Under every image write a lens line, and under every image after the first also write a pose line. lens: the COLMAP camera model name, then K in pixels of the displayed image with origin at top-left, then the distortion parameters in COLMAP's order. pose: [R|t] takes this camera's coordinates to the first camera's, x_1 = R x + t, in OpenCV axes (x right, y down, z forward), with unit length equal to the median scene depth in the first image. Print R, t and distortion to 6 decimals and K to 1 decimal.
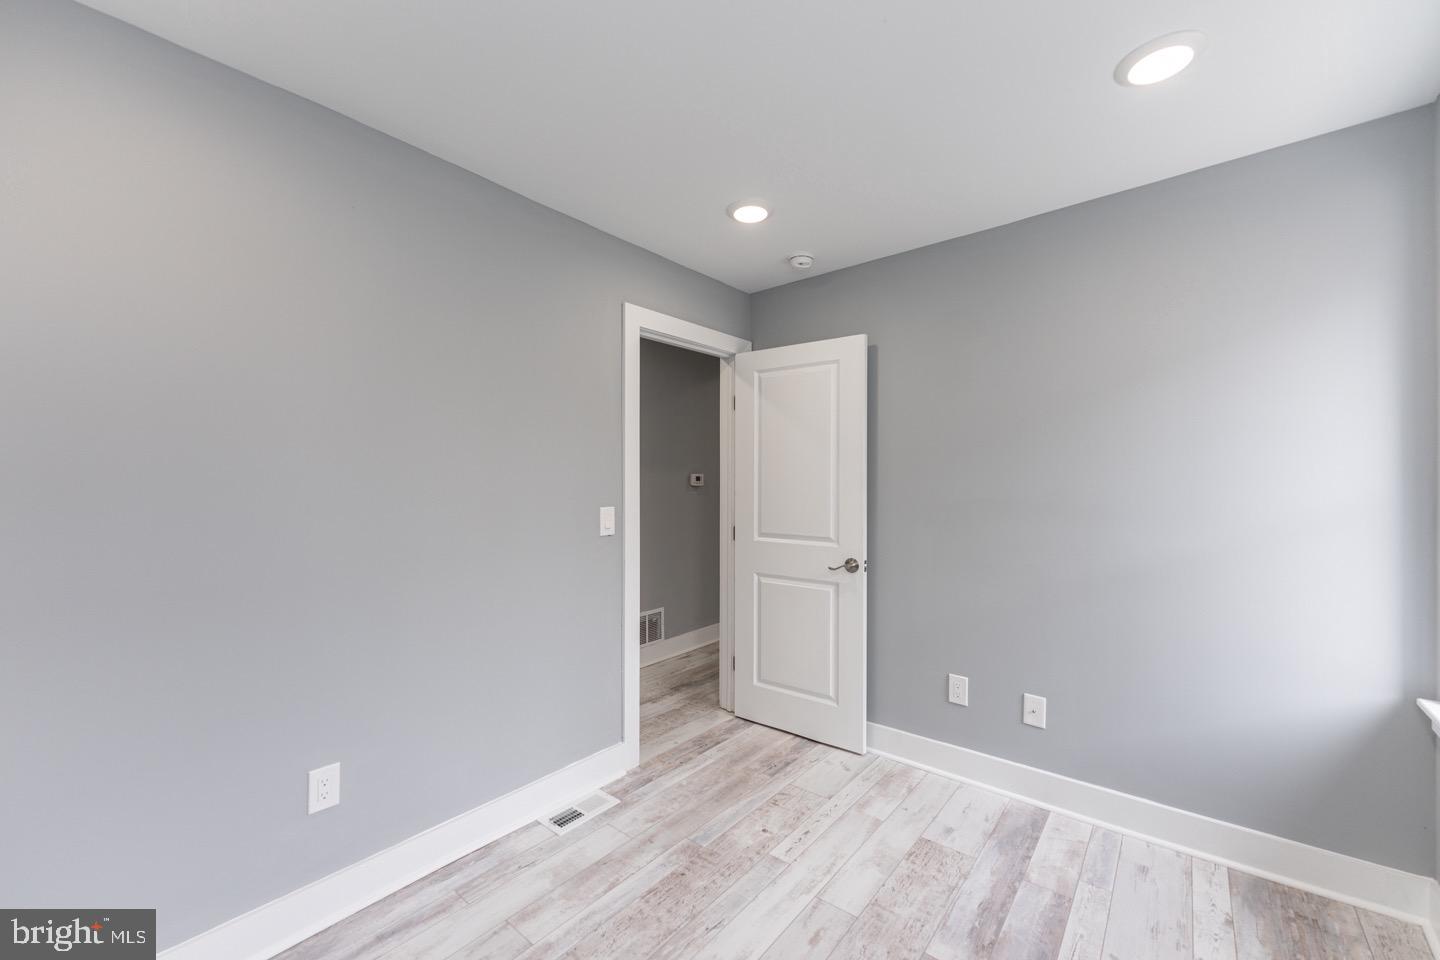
lens RADIAL K [[583.9, 0, 715.6], [0, 583.9, 483.2], [0, 0, 1]] dist [0.001582, 0.000095]
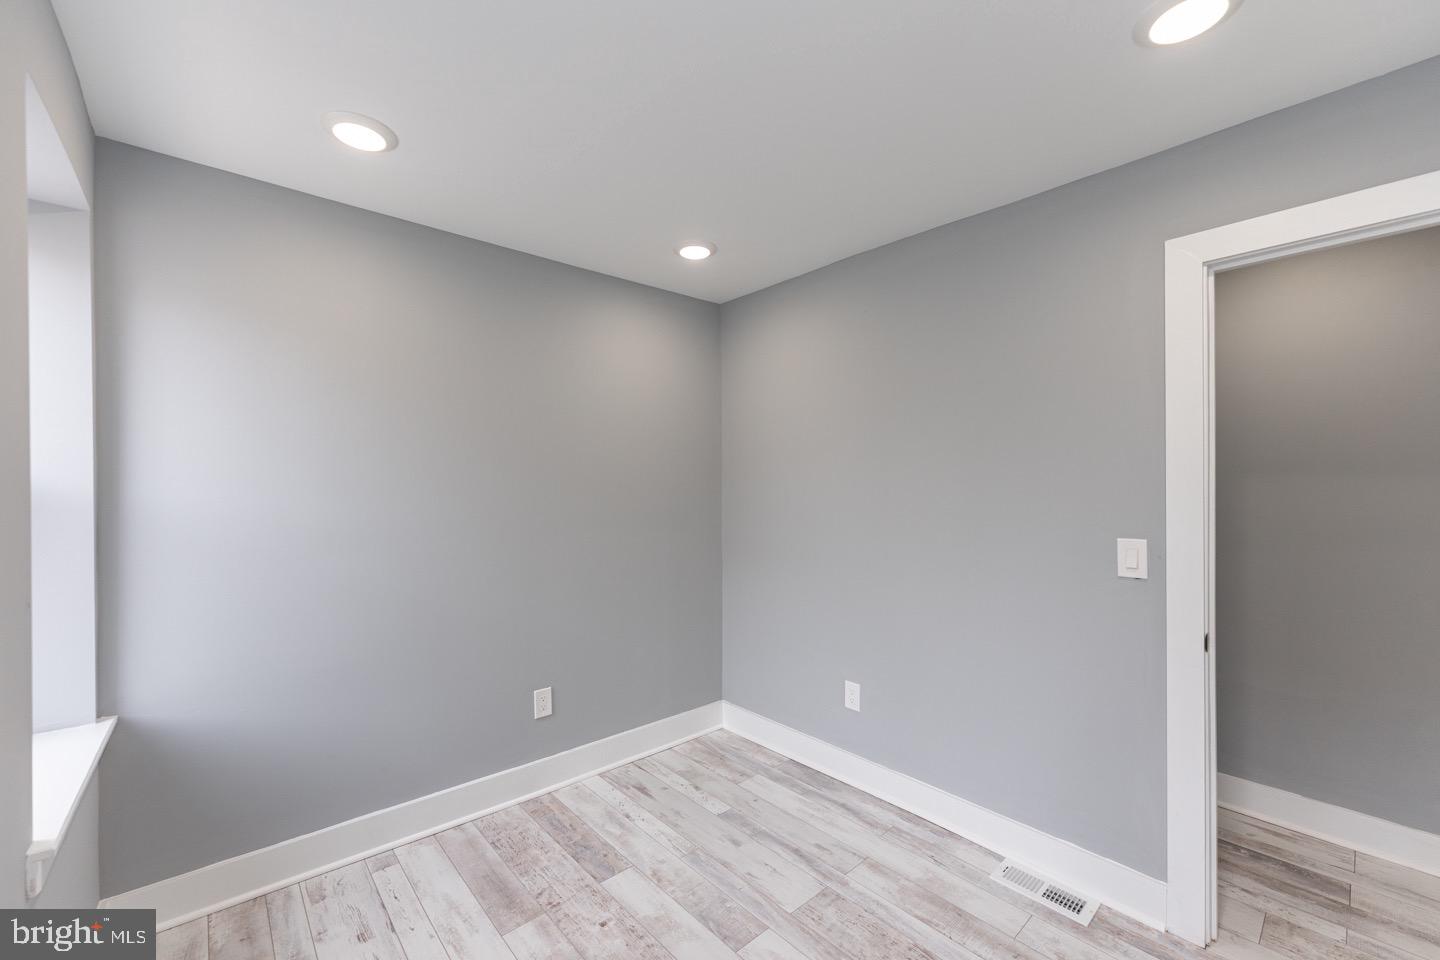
lens RADIAL K [[583.9, 0, 715.6], [0, 583.9, 483.2], [0, 0, 1]] dist [0.001582, 0.000095]
pose [[-0.168109, -0.006630, -0.985746, 0.851511], [-0.004050, 0.999974, -0.006034, -0.030557], [0.985760, 0.002978, -0.168131, 0.825082]]
